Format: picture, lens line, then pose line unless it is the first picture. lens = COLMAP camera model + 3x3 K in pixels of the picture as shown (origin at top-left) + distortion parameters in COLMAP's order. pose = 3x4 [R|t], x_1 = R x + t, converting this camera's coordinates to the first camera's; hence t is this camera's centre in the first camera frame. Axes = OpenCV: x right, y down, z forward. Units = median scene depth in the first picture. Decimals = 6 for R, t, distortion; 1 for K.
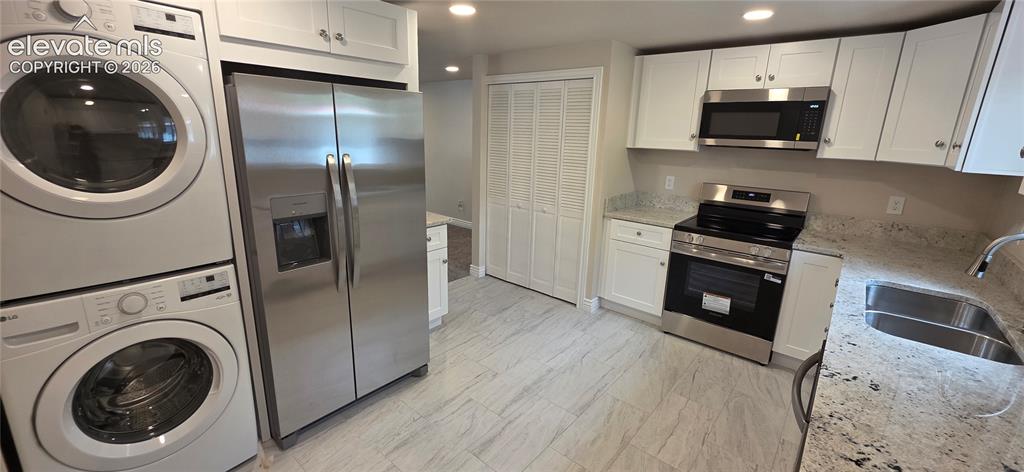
lens RADIAL K [[407.8, 0, 510.5], [0, 407.8, 231.0], [0, 0, 1]] dist [0.003232, -0.000160]
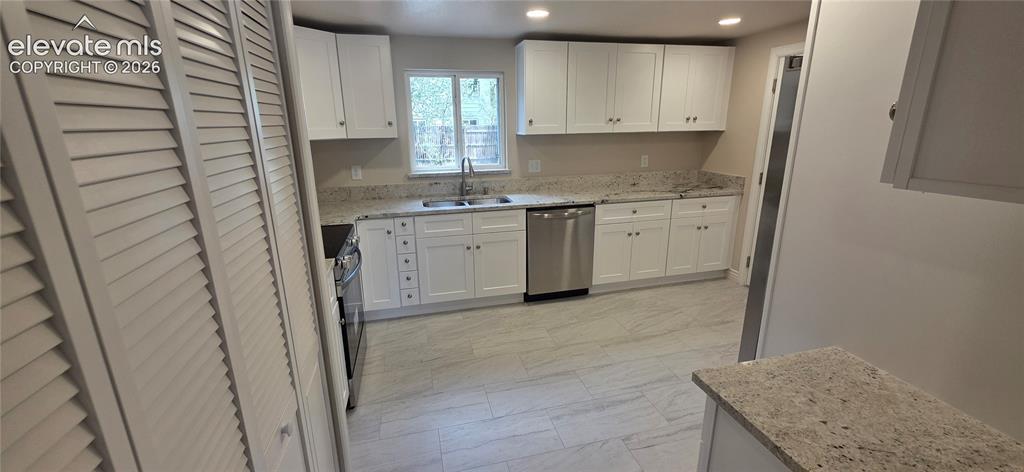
lens RADIAL K [[407.8, 0, 510.5], [0, 407.8, 231.0], [0, 0, 1]] dist [0.003232, -0.000160]
pose [[-0.813132, -0.169074, 0.556984, -0.219133], [0.133600, 0.877131, 0.461295, -0.369214], [-0.566540, 0.449506, -0.690634, 1.459062]]
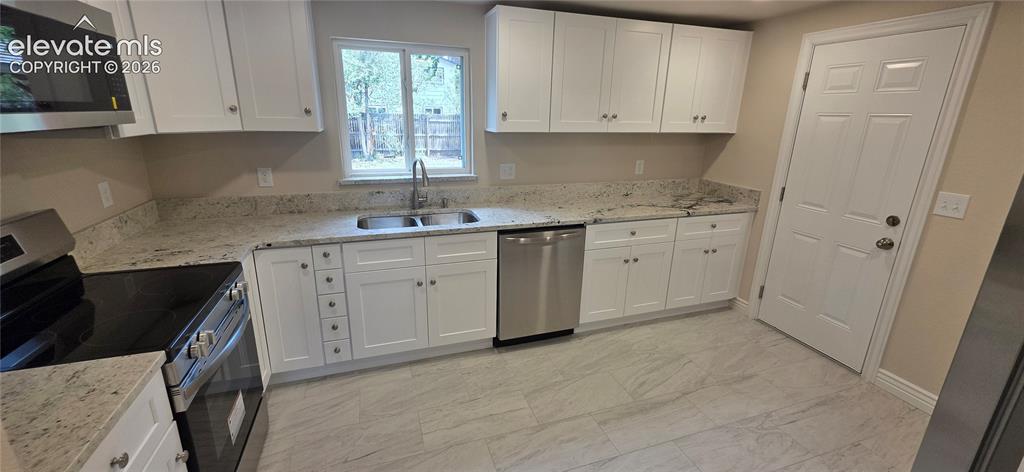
lens RADIAL K [[407.8, 0, 510.5], [0, 407.8, 231.0], [0, 0, 1]] dist [0.003232, -0.000160]
pose [[-0.857166, -0.188071, 0.479475, -0.031804], [0.083296, 0.868069, 0.489405, -0.306552], [-0.508261, 0.459440, -0.728414, 1.214749]]
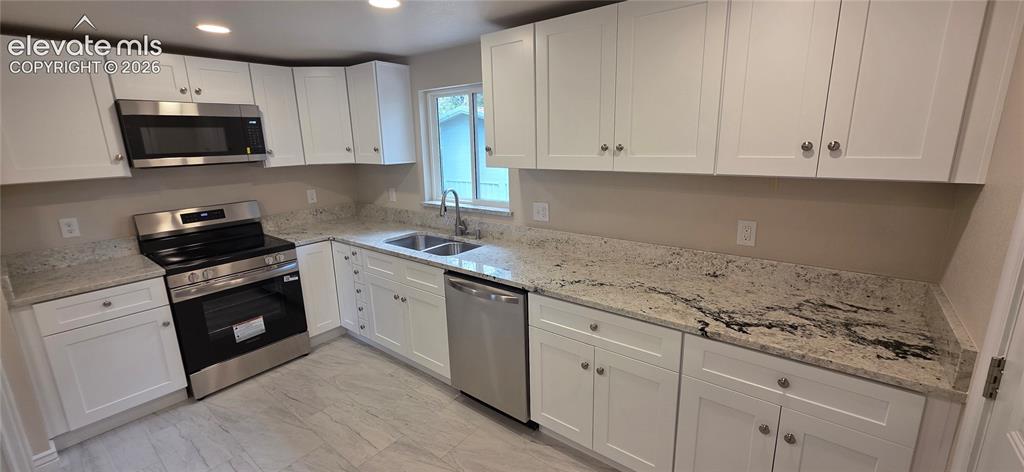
lens RADIAL K [[407.8, 0, 510.5], [0, 407.8, 231.0], [0, 0, 1]] dist [0.003232, -0.000160]
pose [[-0.030257, -0.249676, 0.967857, -0.409057], [0.270056, 0.930247, 0.248417, -0.115514], [-0.962369, 0.268892, 0.039280, 0.357775]]
